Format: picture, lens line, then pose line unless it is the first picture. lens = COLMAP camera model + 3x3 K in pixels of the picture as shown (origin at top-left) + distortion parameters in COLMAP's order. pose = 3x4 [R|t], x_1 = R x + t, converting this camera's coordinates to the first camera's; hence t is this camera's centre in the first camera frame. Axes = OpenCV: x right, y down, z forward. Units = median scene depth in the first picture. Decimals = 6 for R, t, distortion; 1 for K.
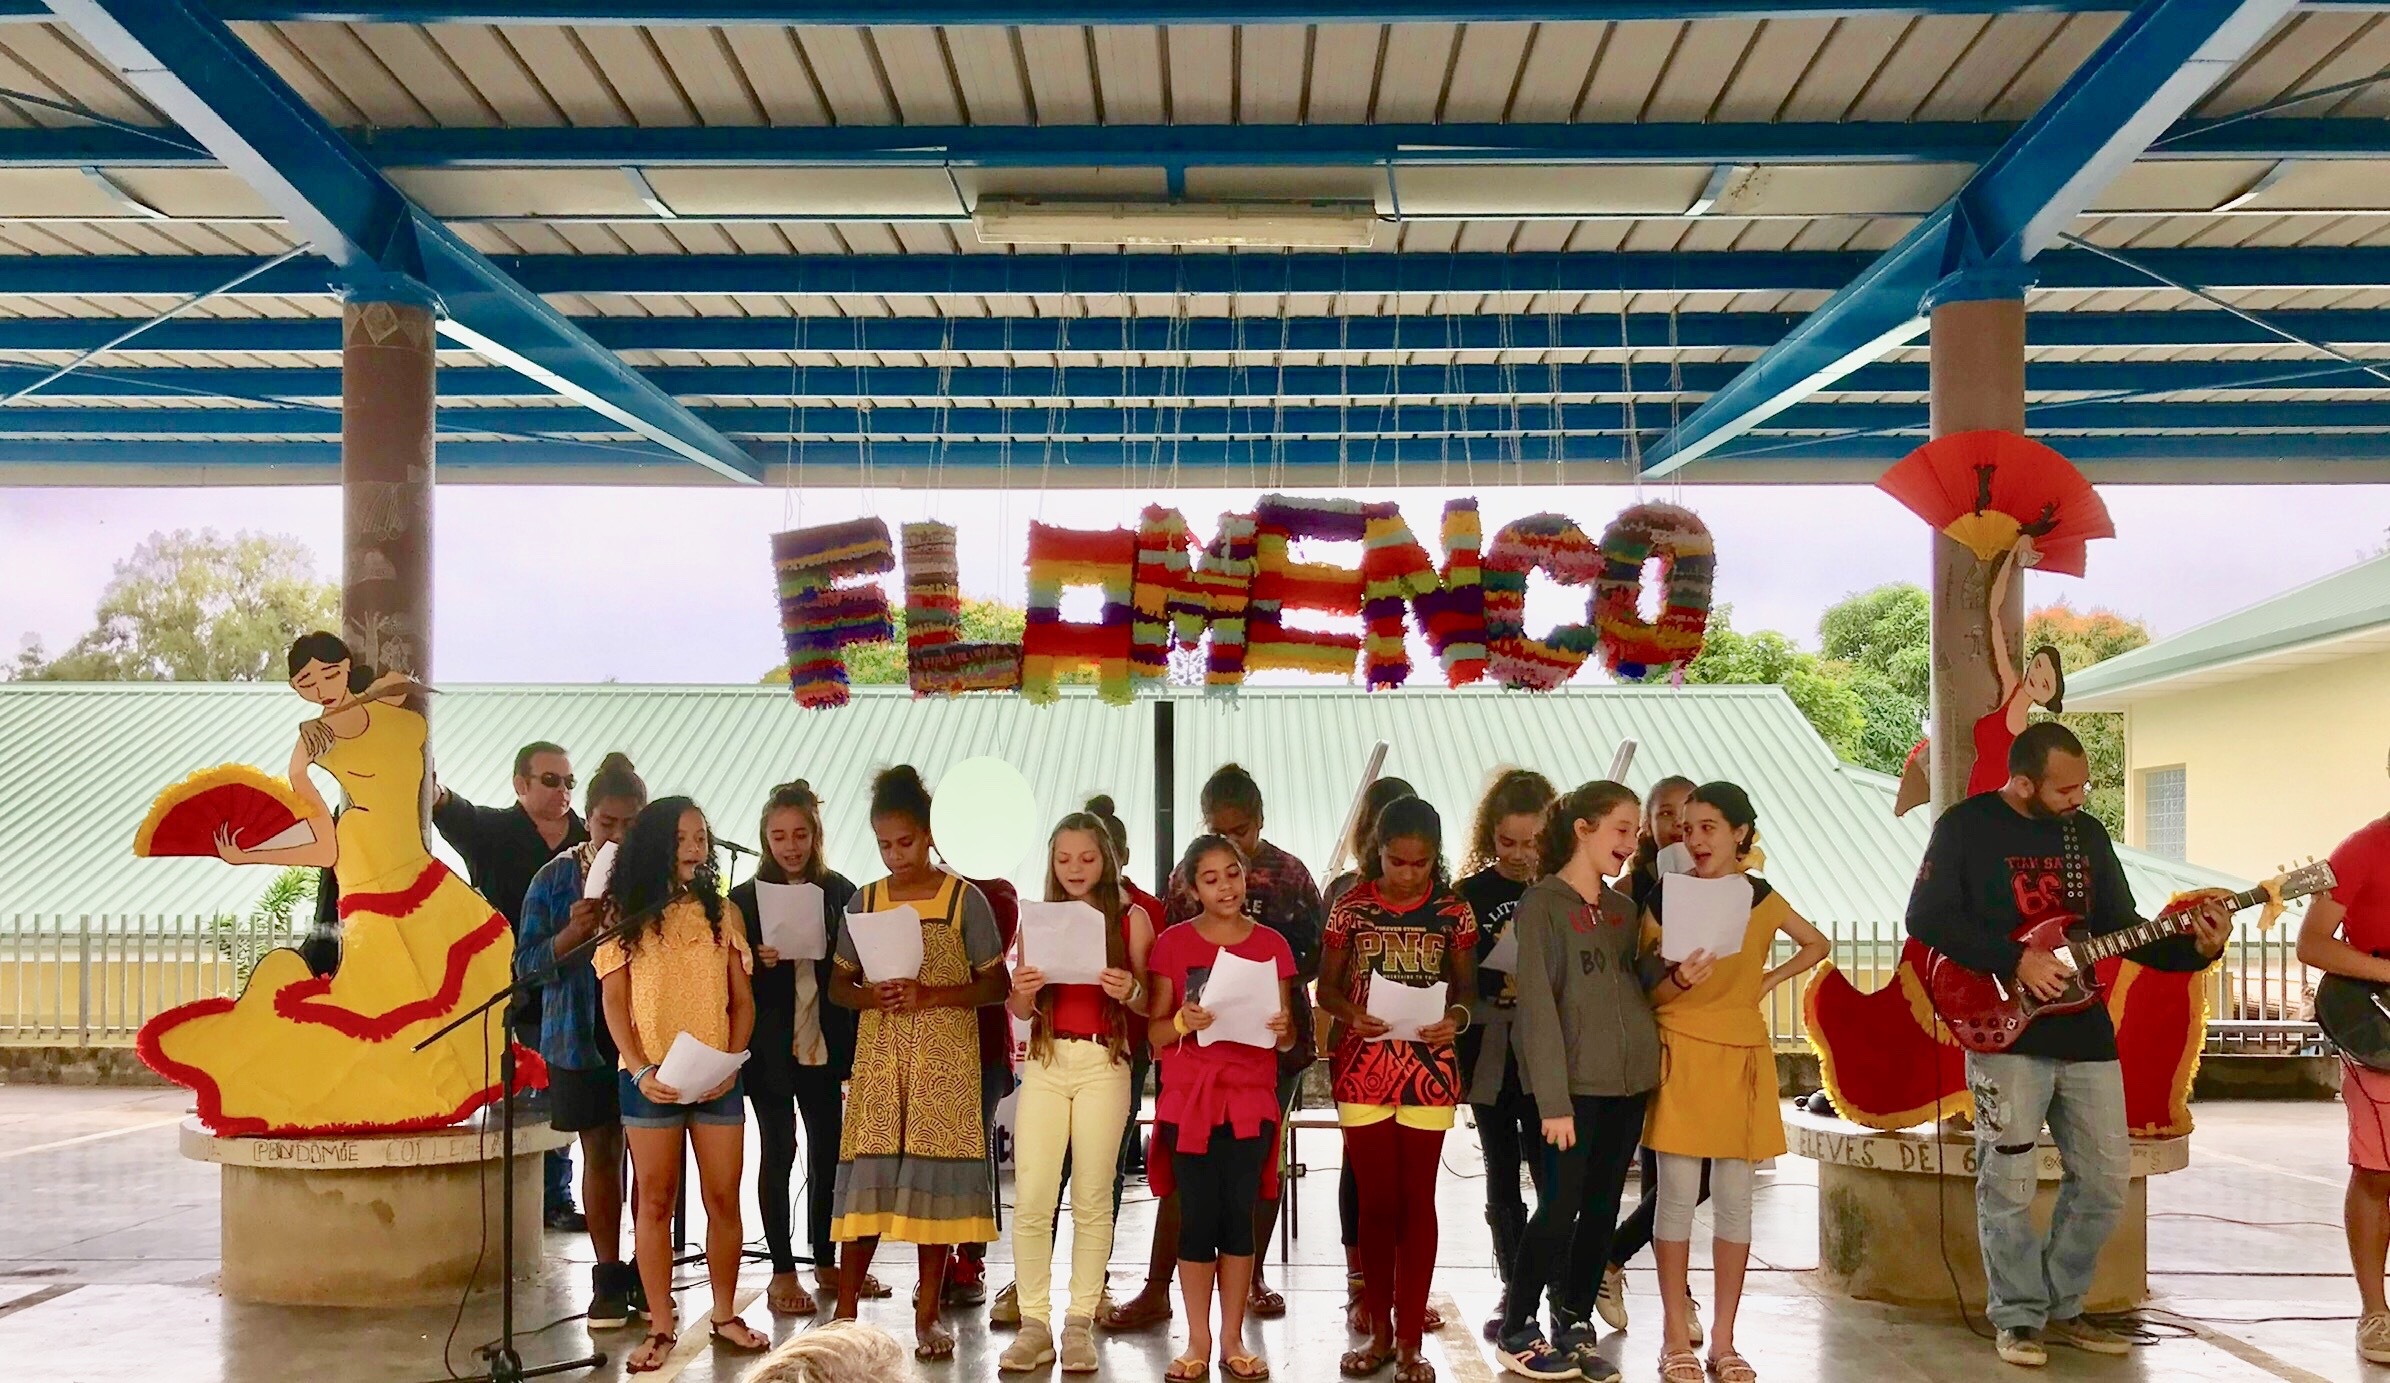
lens RADIAL K [[2076.0, 0, 1196.3], [0, 2076.0, 849.0], [0, 0, 1]] dist [0.002827, 0.026041]
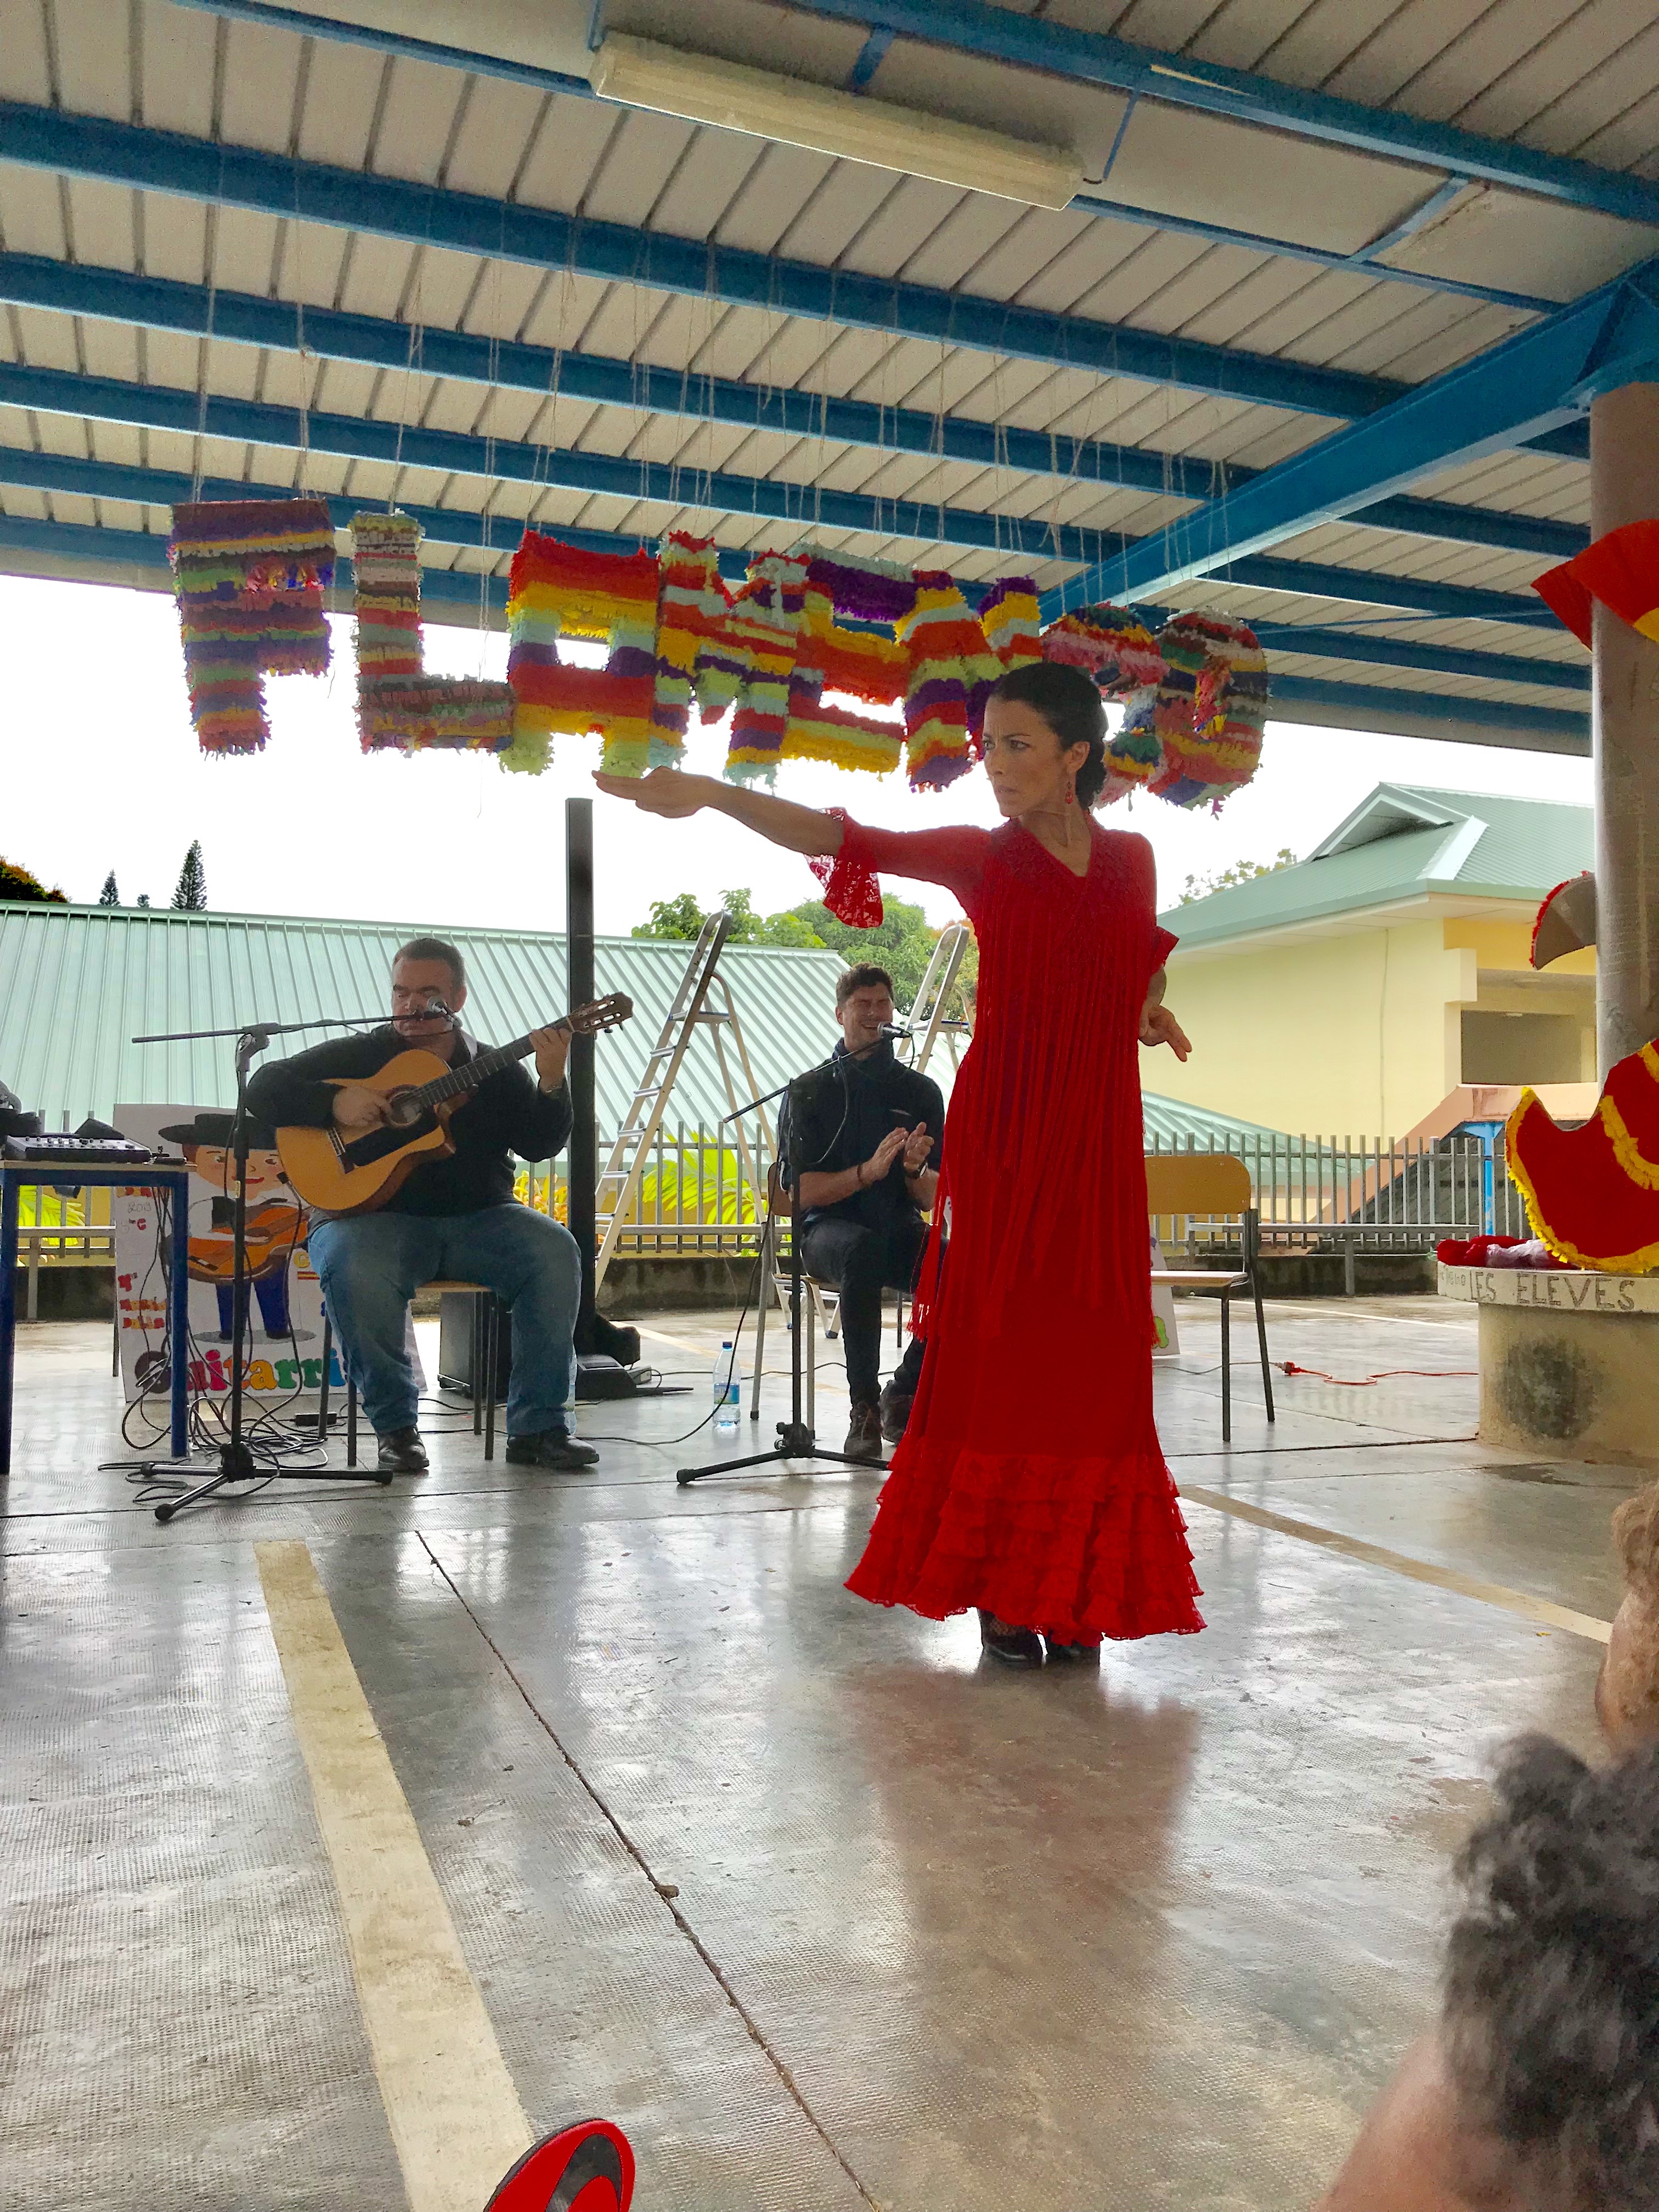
lens RADIAL K [[1820.8, 0, 854.6], [0, 1820.8, 1080.8], [0, 0, 1]] dist [0.003851, 0.003692]
pose [[0.927597, 0.024129, 0.372801, -0.218187], [-0.013867, 0.999448, -0.030182, 0.066829], [-0.373324, 0.022827, 0.927420, 0.324776]]
